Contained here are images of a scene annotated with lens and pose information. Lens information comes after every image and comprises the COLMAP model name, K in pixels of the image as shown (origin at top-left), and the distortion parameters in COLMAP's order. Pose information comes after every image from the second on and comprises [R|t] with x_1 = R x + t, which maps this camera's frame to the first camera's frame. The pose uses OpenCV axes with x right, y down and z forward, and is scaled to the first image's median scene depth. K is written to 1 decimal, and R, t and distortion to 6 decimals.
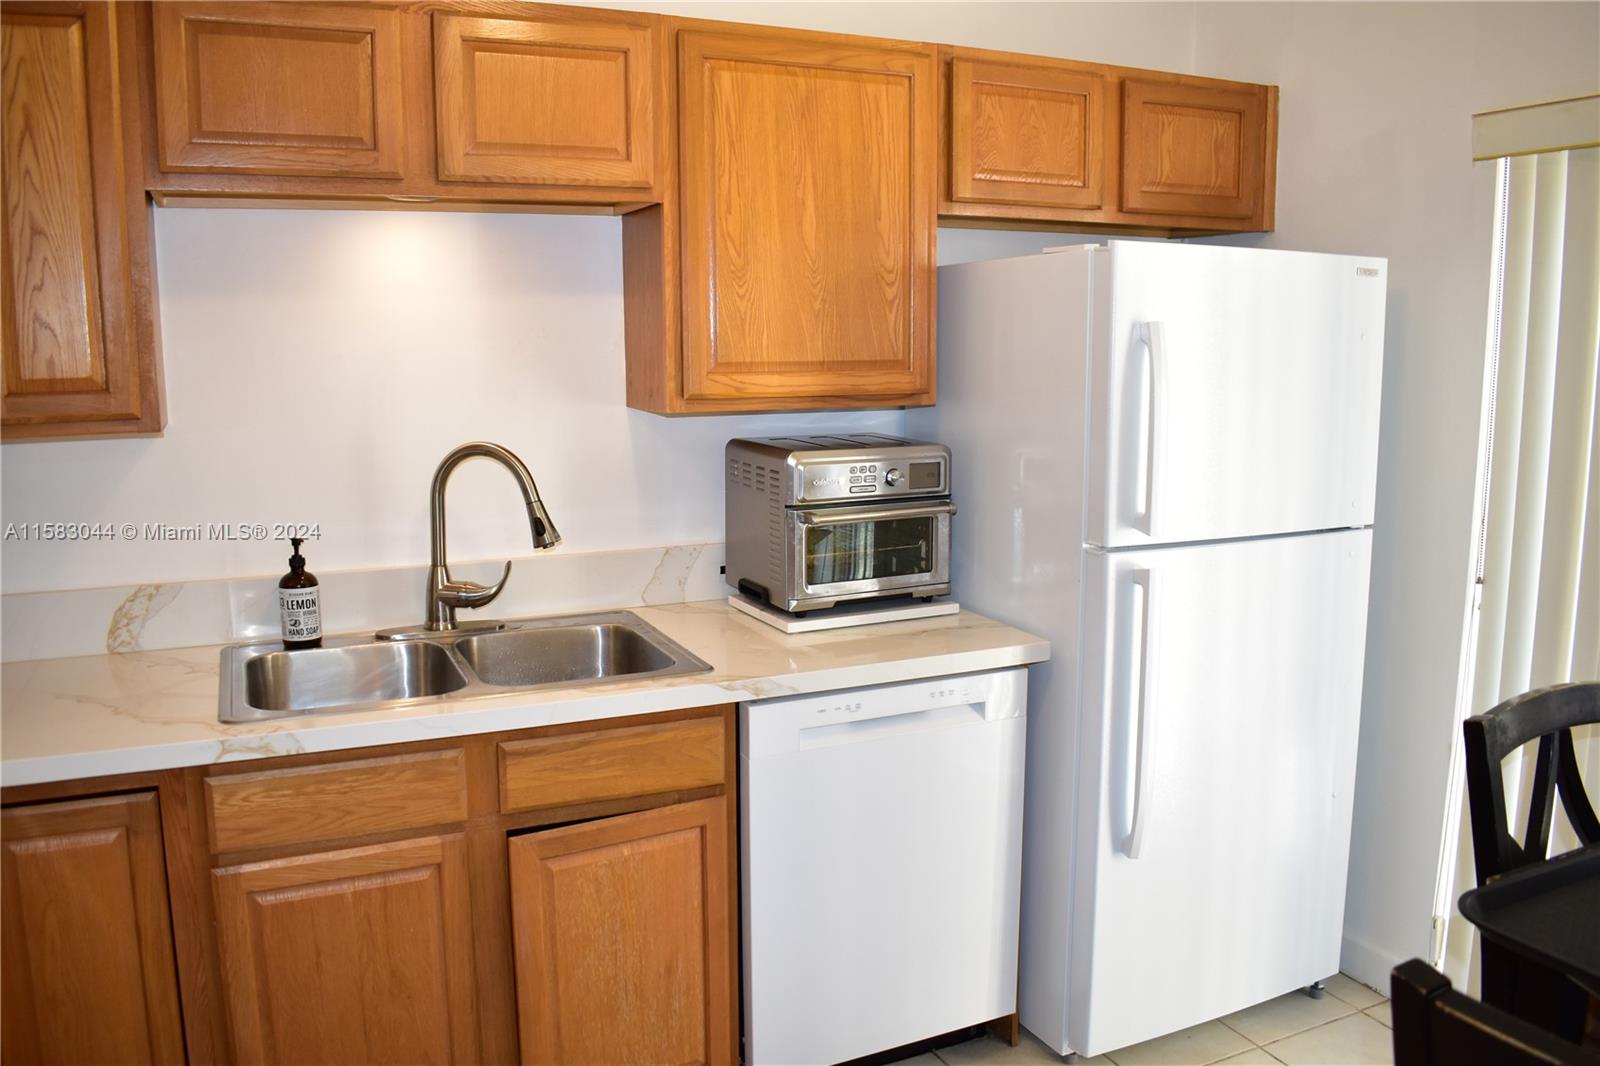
lens RADIAL K [[1246.8, 0, 824.8], [0, 1246.8, 531.5], [0, 0, 1]] dist [-0.069460, -0.000938]
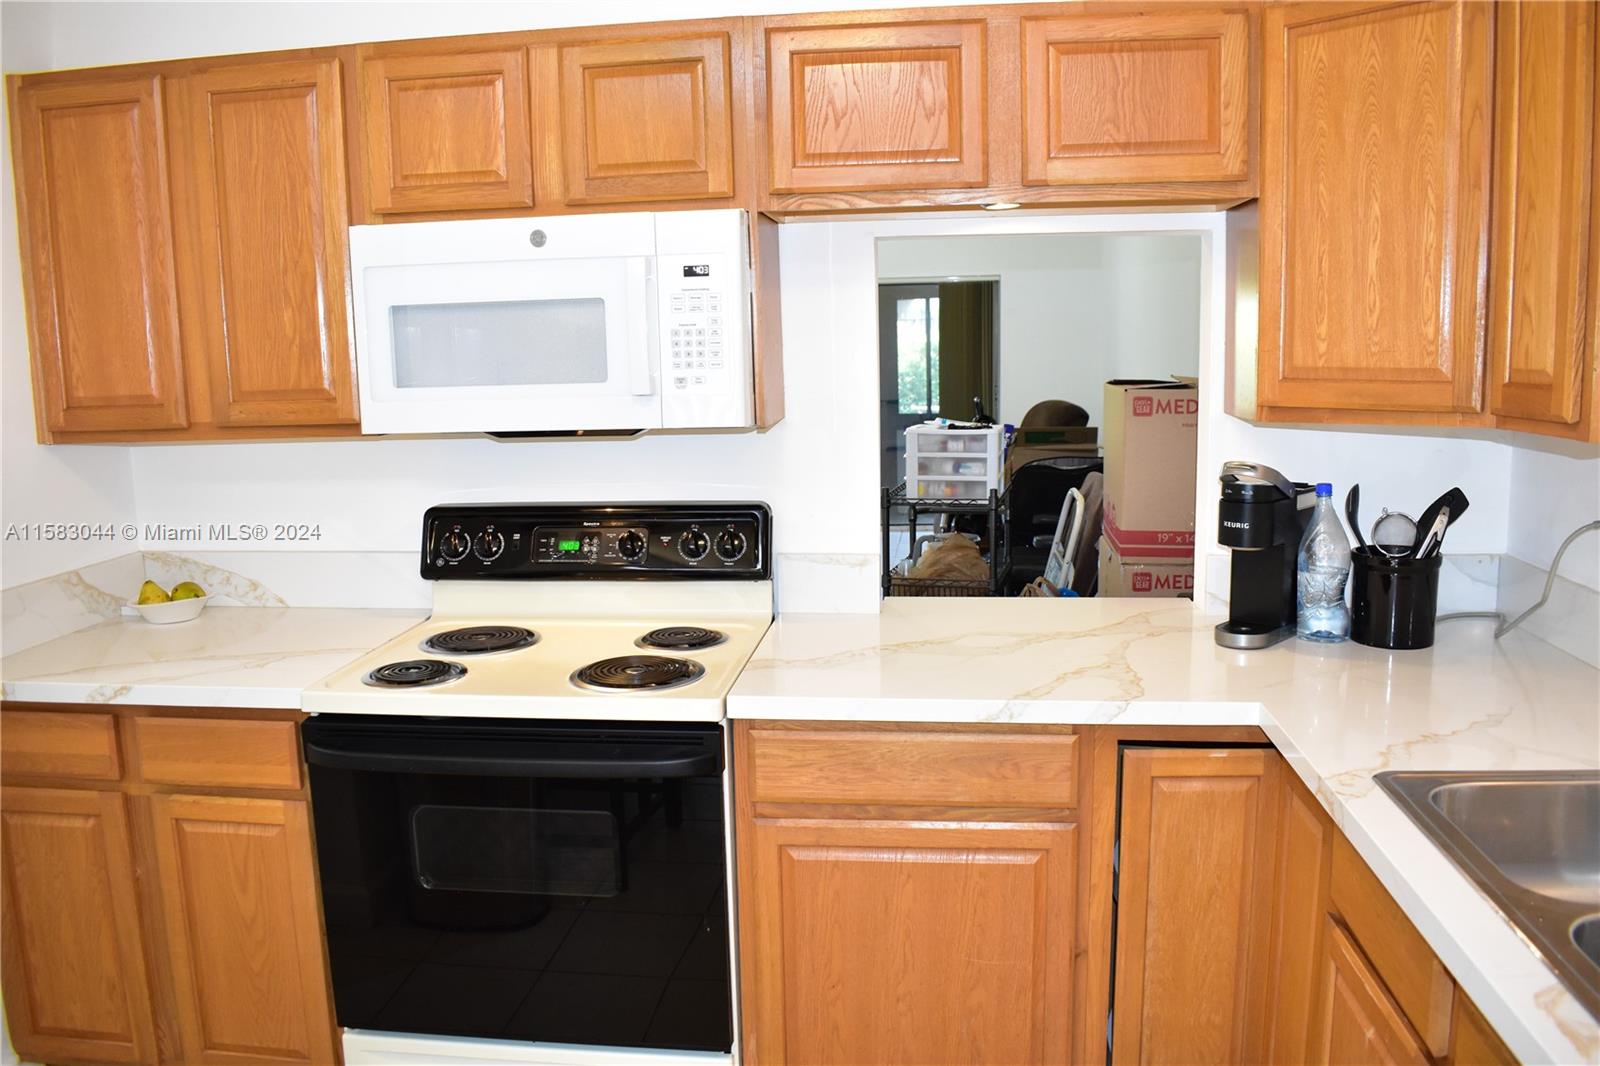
lens RADIAL K [[1246.8, 0, 824.8], [0, 1246.8, 531.5], [0, 0, 1]] dist [-0.069460, -0.000938]
pose [[0.854336, 0.060116, -0.516232, 0.120329], [-0.059253, 0.998078, 0.018166, -0.009640], [0.516332, 0.015069, 0.856256, 0.054629]]
